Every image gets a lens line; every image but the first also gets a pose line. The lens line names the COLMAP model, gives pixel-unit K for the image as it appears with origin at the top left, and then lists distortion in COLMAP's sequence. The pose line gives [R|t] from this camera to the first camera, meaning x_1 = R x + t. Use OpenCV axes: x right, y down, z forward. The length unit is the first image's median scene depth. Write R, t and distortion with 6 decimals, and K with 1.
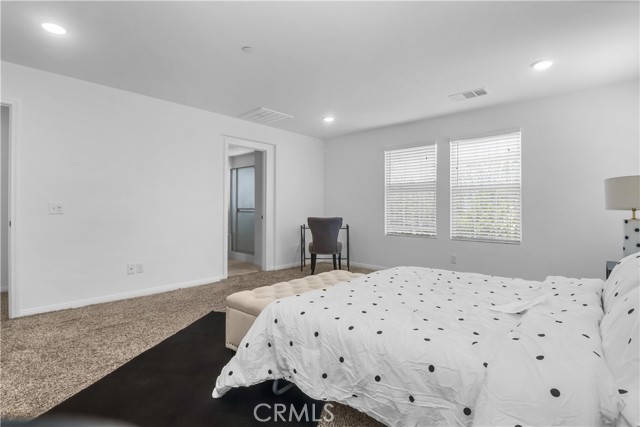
lens RADIAL K [[312.7, 0, 320.0], [0, 312.7, 213.5], [0, 0, 1]] dist [0.000283, 0.000081]
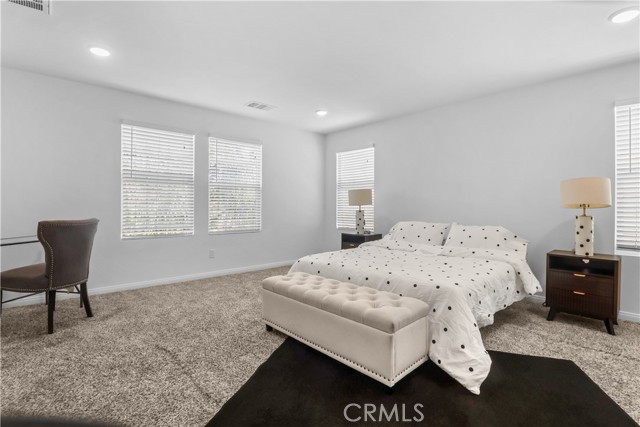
lens RADIAL K [[308.9, 0, 320.2], [0, 308.9, 201.9], [0, 0, 1]] dist [-0.000258, -0.000048]
pose [[0.079708, 0.004046, 0.996810, -0.533276], [0.006247, 0.999970, -0.004558, -0.015035], [-0.996799, 0.006590, 0.079680, 0.565873]]
